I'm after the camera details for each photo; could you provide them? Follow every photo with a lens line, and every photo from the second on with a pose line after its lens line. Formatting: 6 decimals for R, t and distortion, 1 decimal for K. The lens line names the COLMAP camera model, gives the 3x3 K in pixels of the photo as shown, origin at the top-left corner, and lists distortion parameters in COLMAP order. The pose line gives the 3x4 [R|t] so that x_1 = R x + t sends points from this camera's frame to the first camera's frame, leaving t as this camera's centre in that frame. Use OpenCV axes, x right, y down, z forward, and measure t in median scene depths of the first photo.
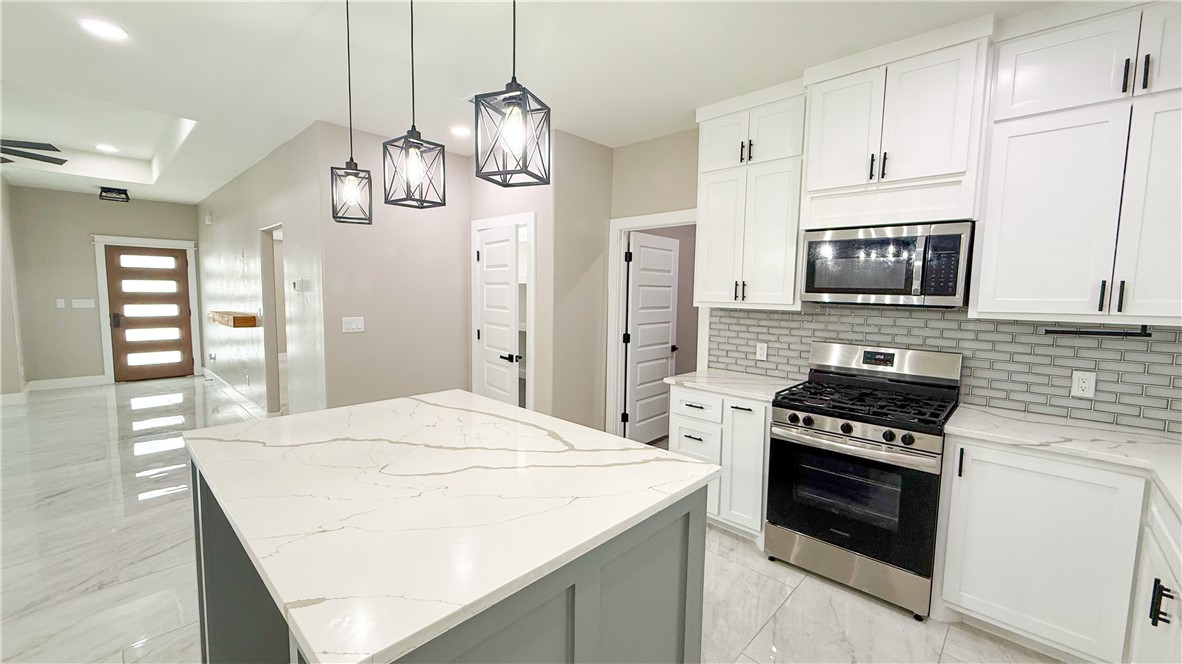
lens RADIAL K [[472.3, 0, 587.0], [0, 472.3, 331.6], [0, 0, 1]] dist [0.000397, -0.000222]
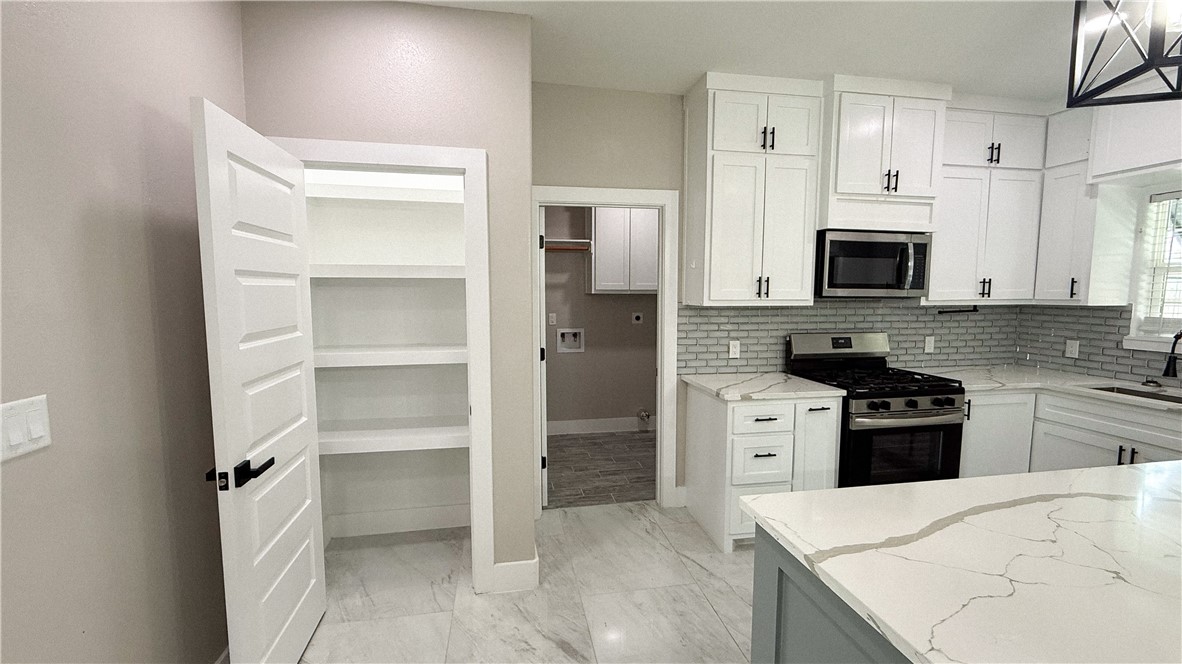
lens RADIAL K [[472.3, 0, 587.4], [0, 472.3, 331.0], [0, 0, 1]] dist [0.000397, -0.000222]
pose [[0.583930, -0.084724, 0.807370, -0.648749], [0.079070, 0.995746, 0.047305, -0.071743], [-0.807944, 0.036216, 0.588146, 0.735435]]
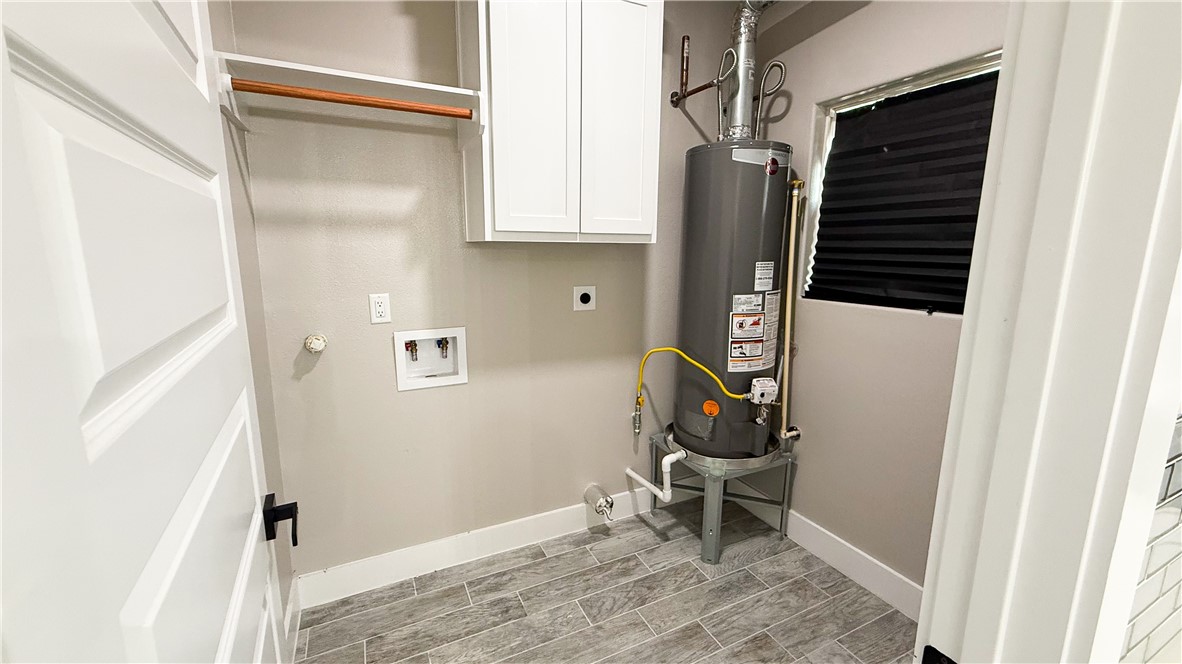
lens RADIAL K [[472.3, 0, 586.4], [0, 472.3, 331.3], [0, 0, 1]] dist [0.000397, -0.000222]
pose [[0.346097, -0.182729, 0.920232, 0.109537], [0.079113, 0.983040, 0.165447, -0.097586], [-0.934857, 0.015541, 0.354683, 1.308833]]
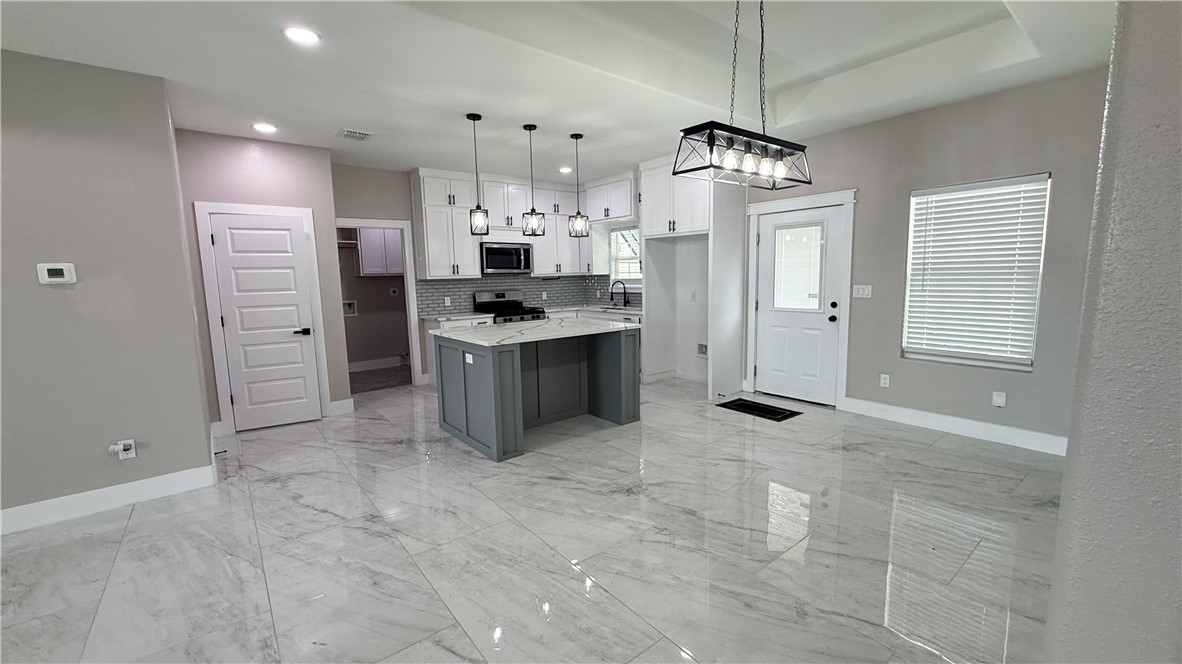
lens RADIAL K [[472.3, 0, 586.4], [0, 472.3, 331.3], [0, 0, 1]] dist [0.000397, -0.000222]
pose [[0.132964, -0.140579, 0.981100, -1.601858], [0.112357, 0.985646, 0.126004, -0.018176], [-0.984732, 0.093479, 0.146851, 0.187960]]
